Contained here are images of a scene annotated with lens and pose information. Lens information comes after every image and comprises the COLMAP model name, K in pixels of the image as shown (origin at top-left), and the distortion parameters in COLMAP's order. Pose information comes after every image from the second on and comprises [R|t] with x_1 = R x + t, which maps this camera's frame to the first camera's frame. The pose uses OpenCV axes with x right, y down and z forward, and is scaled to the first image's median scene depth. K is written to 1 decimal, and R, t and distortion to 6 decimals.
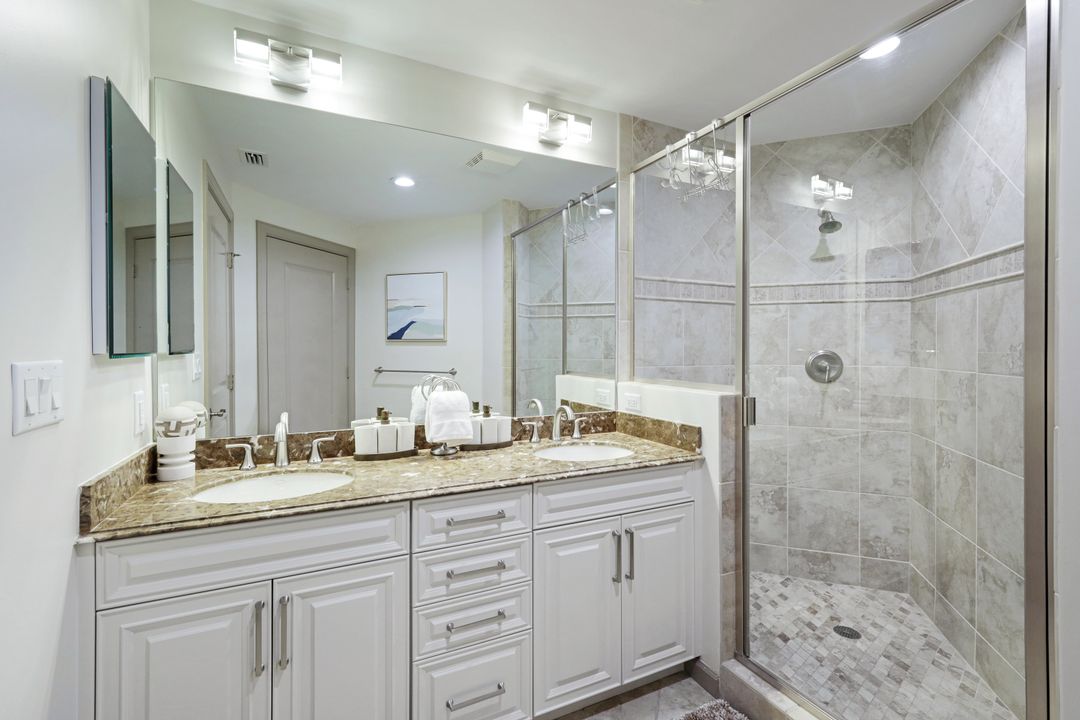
lens RADIAL K [[469.1, 0, 539.3], [0, 469.1, 356.6], [0, 0, 1]] dist [0.000252, 0.000202]
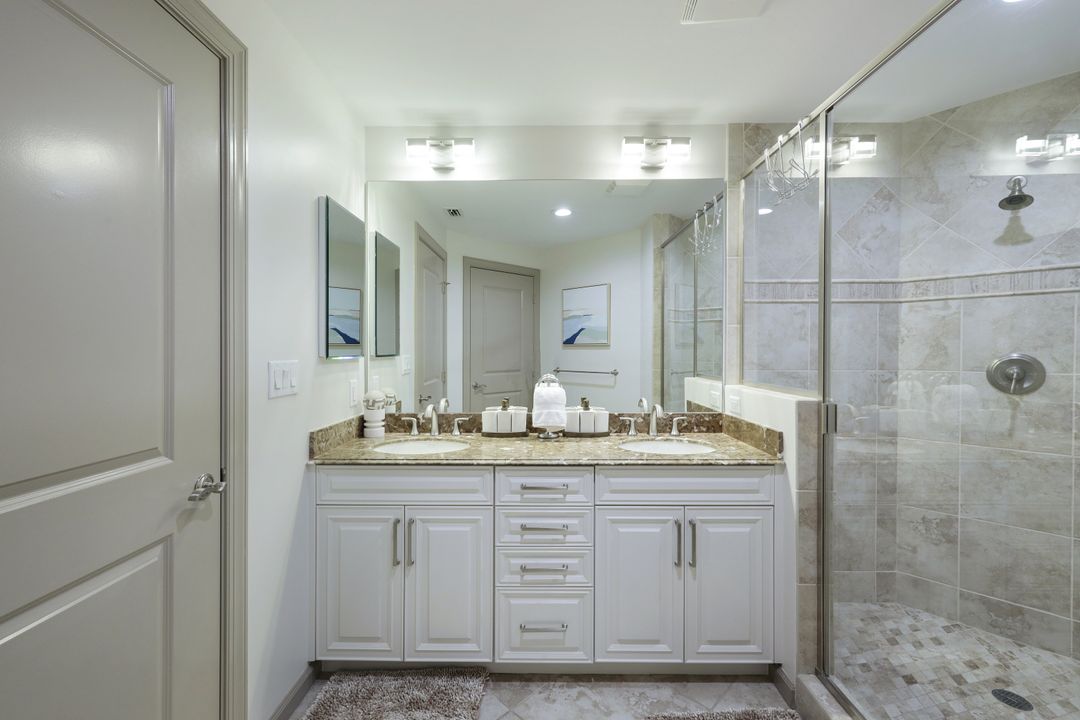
lens RADIAL K [[444.2, 0, 542.7], [0, 444.2, 356.0], [0, 0, 1]] dist [-0.002711, 0.000106]
pose [[0.898209, 0.002251, -0.439564, 0.270631], [-0.004976, 0.999975, -0.005047, -0.002494], [0.439541, 0.006720, 0.898197, -0.057282]]
